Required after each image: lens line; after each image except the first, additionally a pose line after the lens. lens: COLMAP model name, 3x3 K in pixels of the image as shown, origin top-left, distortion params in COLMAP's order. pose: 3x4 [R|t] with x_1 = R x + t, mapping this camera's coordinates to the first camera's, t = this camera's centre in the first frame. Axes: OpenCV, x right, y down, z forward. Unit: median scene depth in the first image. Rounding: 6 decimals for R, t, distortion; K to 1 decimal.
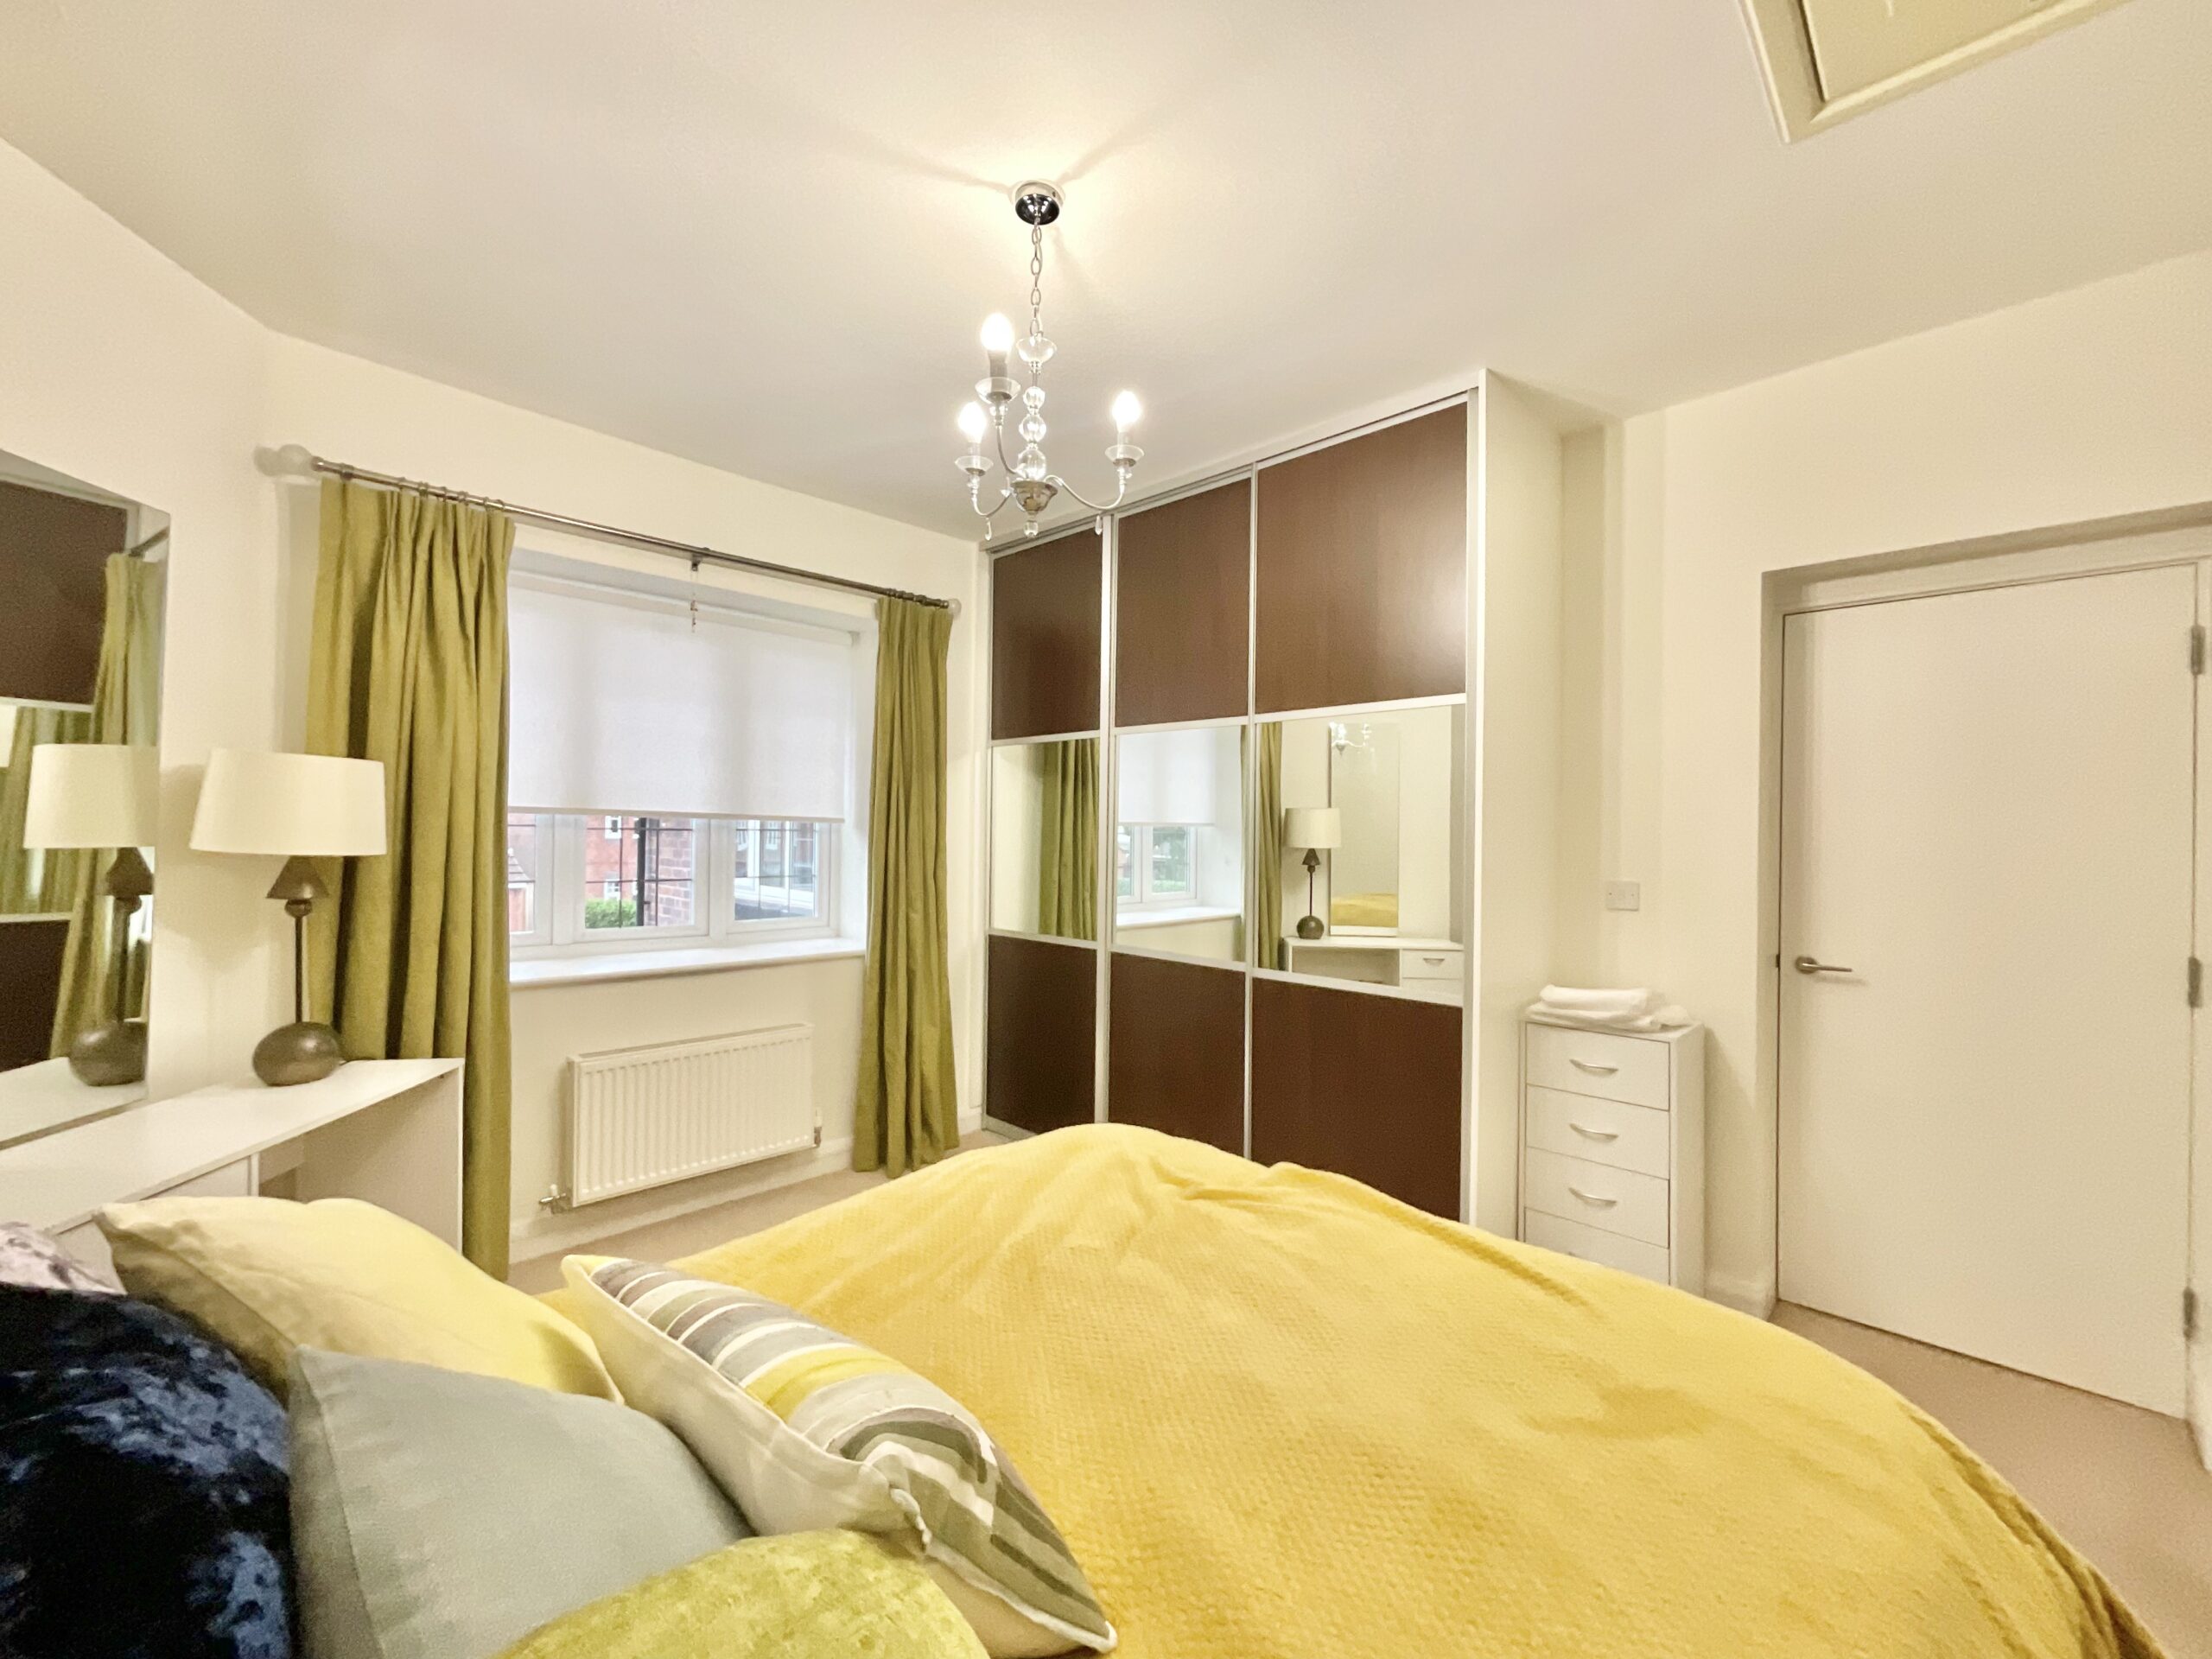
lens RADIAL K [[891.9, 0, 1164.1], [0, 891.9, 836.1], [0, 0, 1]] dist [0.001090, 0.000049]
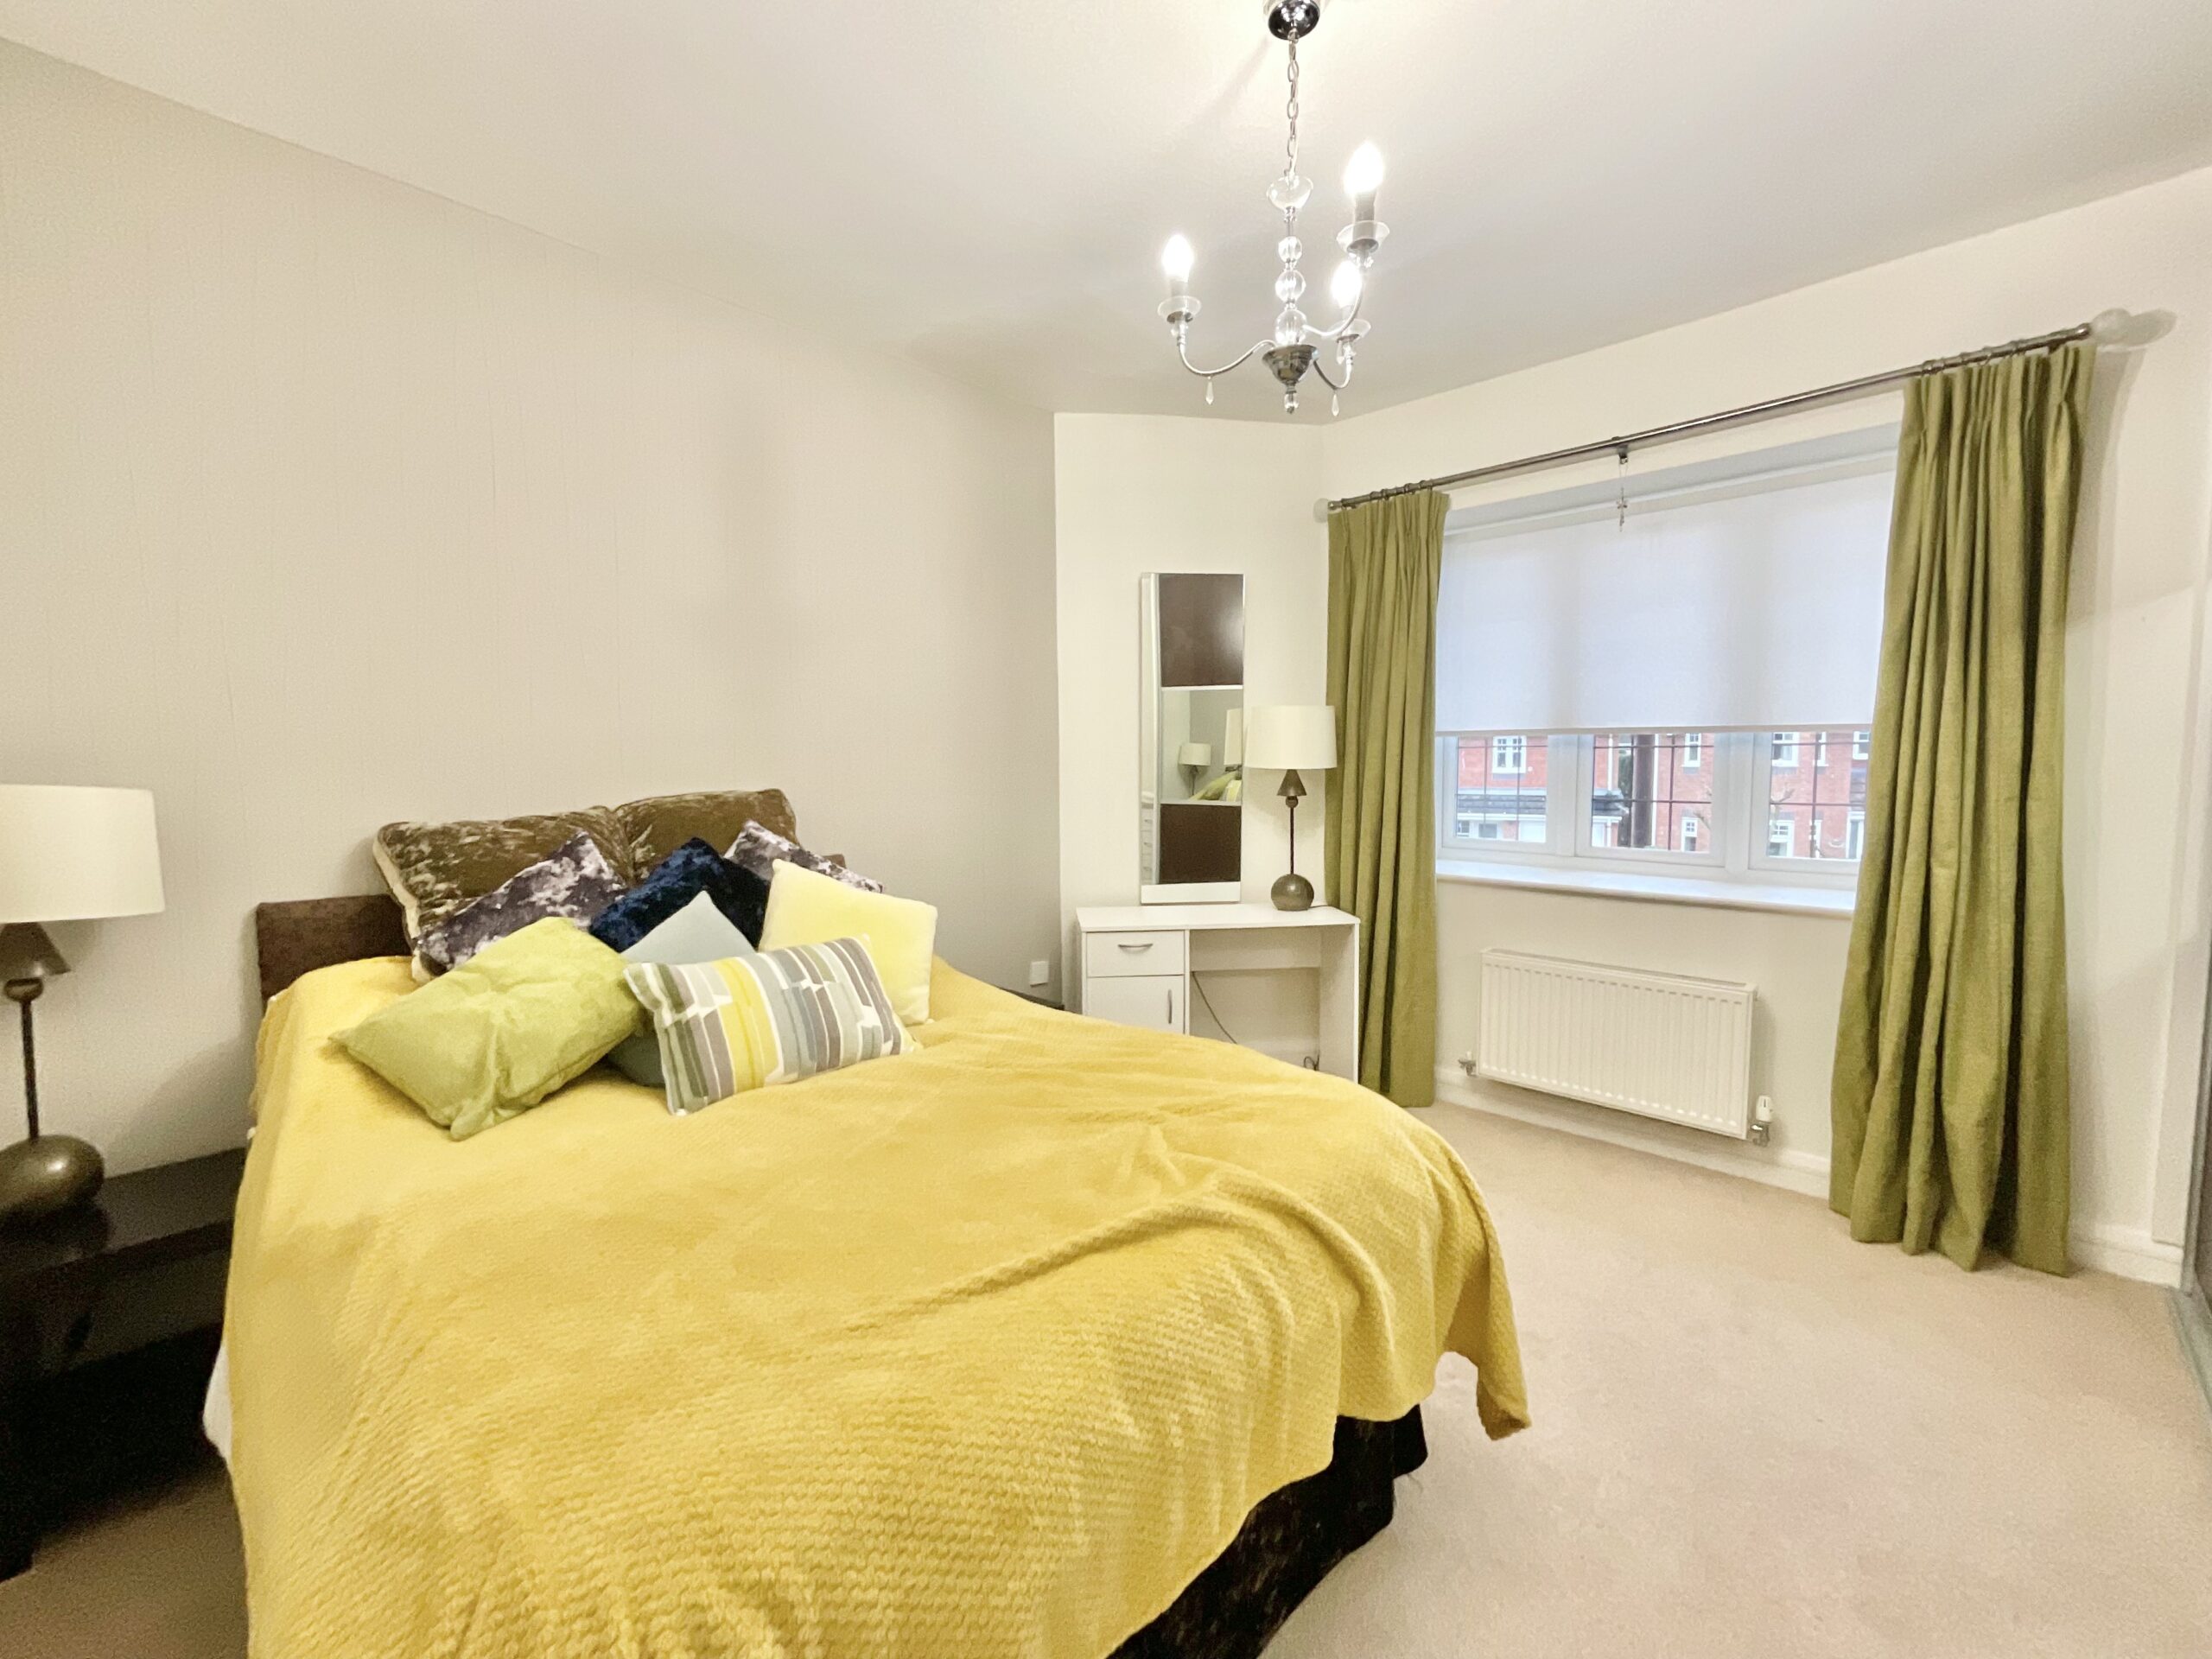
lens RADIAL K [[930.7, 0, 1106.0], [0, 930.7, 829.5], [0, 0, 1]] dist [-0.000614, -0.000044]
pose [[-0.037448, 0.071570, -0.996732, 0.548870], [0.012928, 0.997383, 0.071131, 0.004442], [0.999215, -0.010222, -0.038276, 0.576481]]
